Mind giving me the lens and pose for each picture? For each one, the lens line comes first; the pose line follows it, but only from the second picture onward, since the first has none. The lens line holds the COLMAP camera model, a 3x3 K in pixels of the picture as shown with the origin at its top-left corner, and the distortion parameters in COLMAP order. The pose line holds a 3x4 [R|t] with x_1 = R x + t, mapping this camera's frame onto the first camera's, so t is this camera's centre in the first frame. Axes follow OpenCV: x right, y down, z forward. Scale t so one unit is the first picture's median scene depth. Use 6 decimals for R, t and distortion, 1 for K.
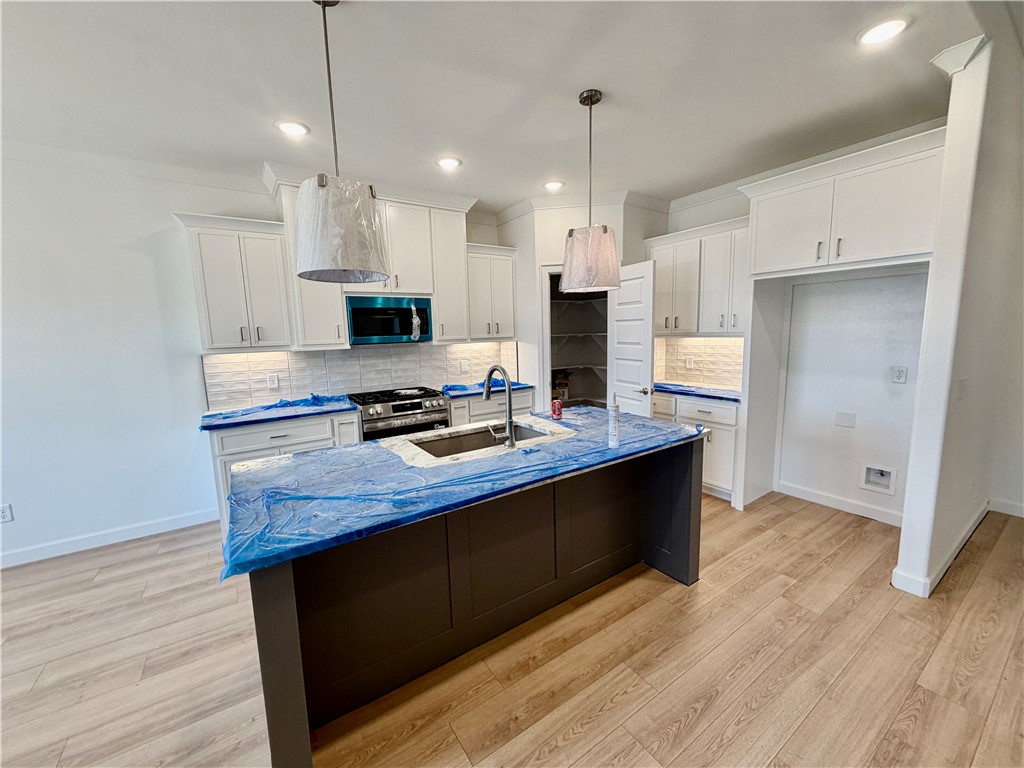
lens RADIAL K [[408.8, 0, 512.0], [0, 408.8, 384.0], [0, 0, 1]] dist [-0.000637, -0.000062]
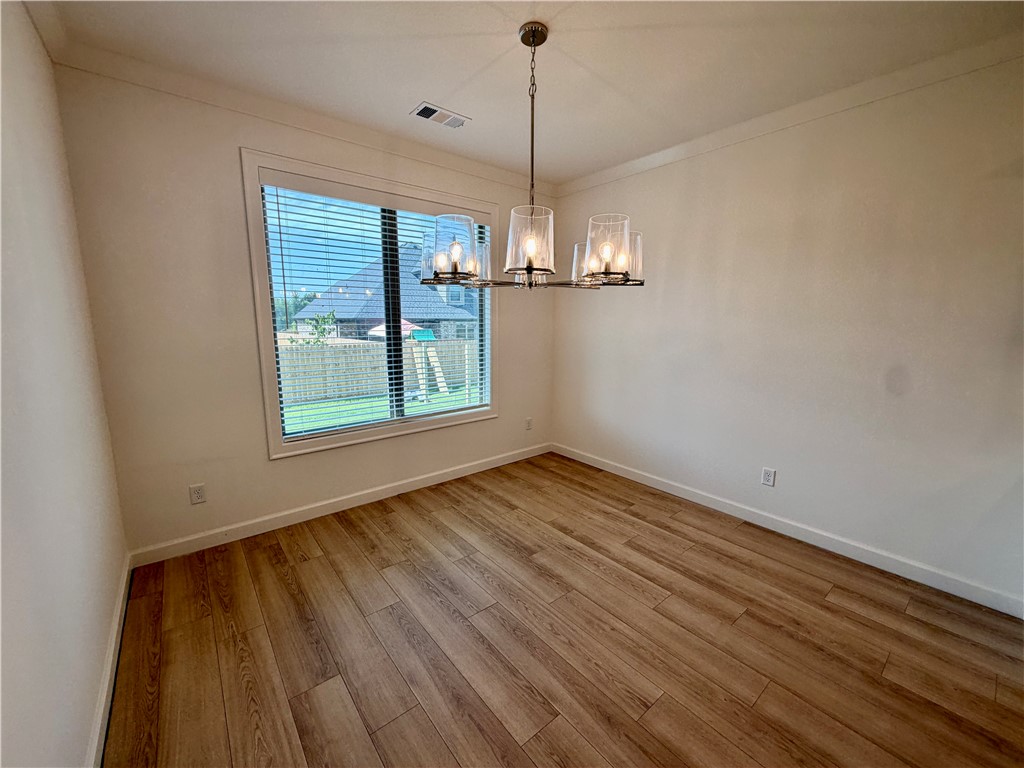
lens RADIAL K [[408.8, 0, 512.0], [0, 408.8, 384.0], [0, 0, 1]] dist [-0.000637, -0.000062]
pose [[0.096511, 0.182997, -0.978365, -0.267979], [-0.142161, 0.975410, 0.168421, 0.000606], [0.985127, 0.122831, 0.120153, 0.160411]]
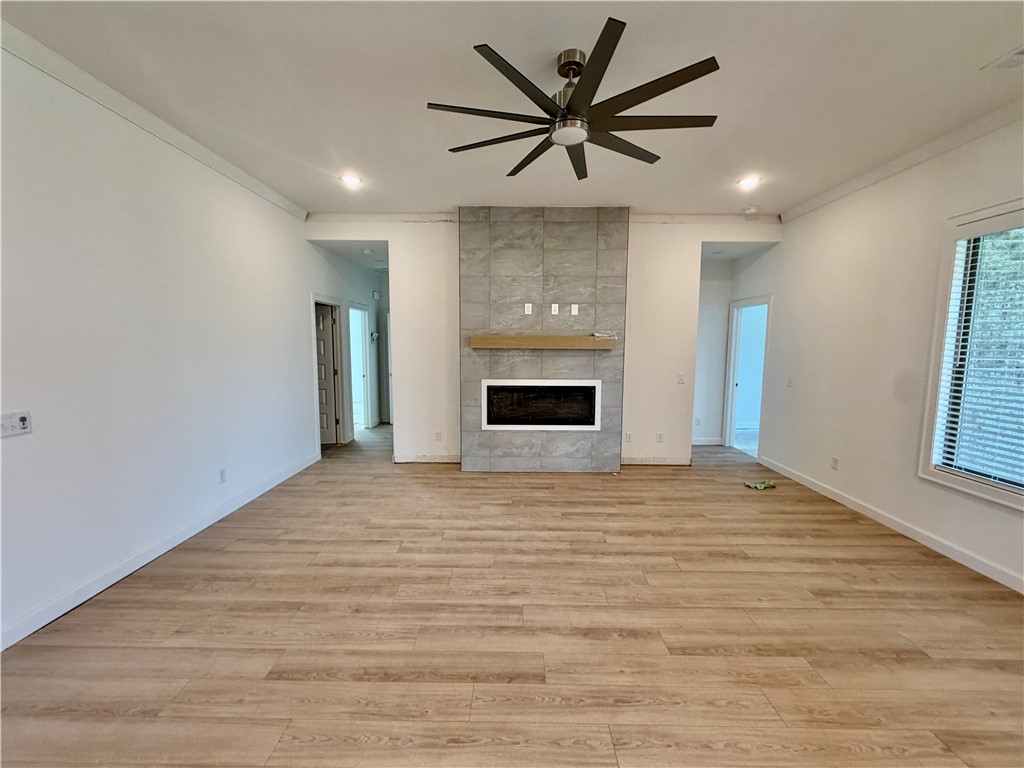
lens RADIAL K [[408.8, 0, 512.0], [0, 408.8, 384.0], [0, 0, 1]] dist [-0.000637, -0.000062]
pose [[-0.823835, -0.035898, 0.565692, -0.325537], [0.093232, 0.975819, 0.197701, -0.089369], [-0.559110, 0.215614, -0.800566, 0.666777]]
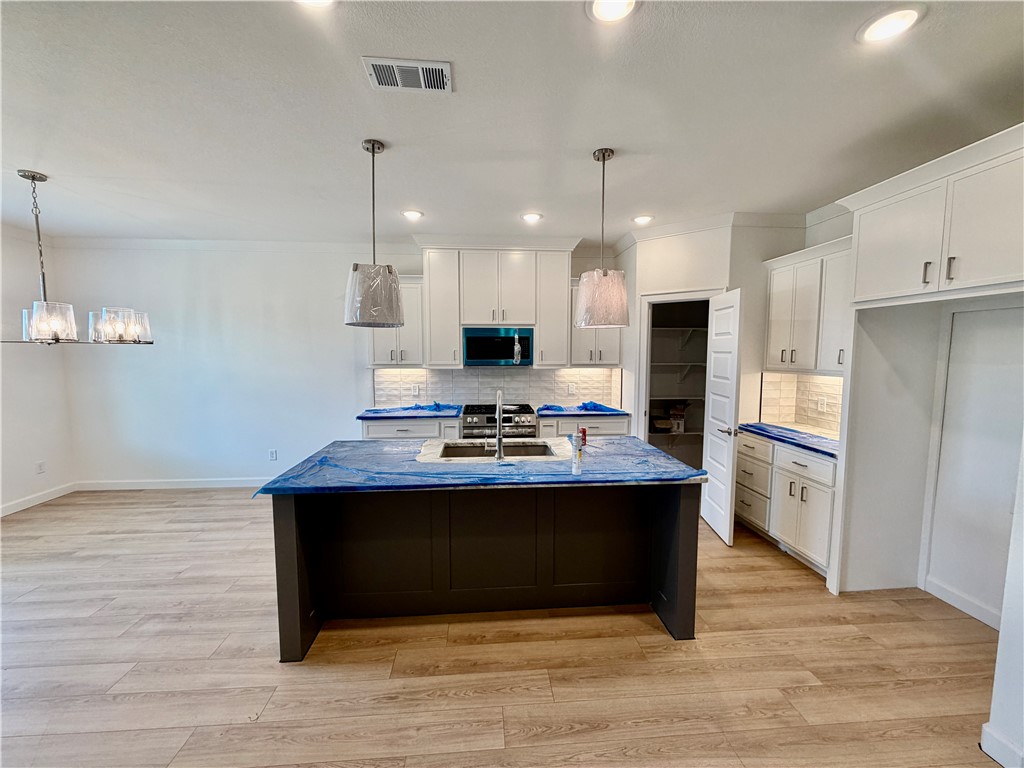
lens RADIAL K [[408.8, 0, 512.0], [0, 408.8, 384.0], [0, 0, 1]] dist [-0.000637, -0.000062]
pose [[0.869582, 0.066835, -0.489245, 0.378996], [-0.088365, 0.995866, -0.021015, -0.027910], [0.485818, 0.061507, 0.871893, -0.028067]]
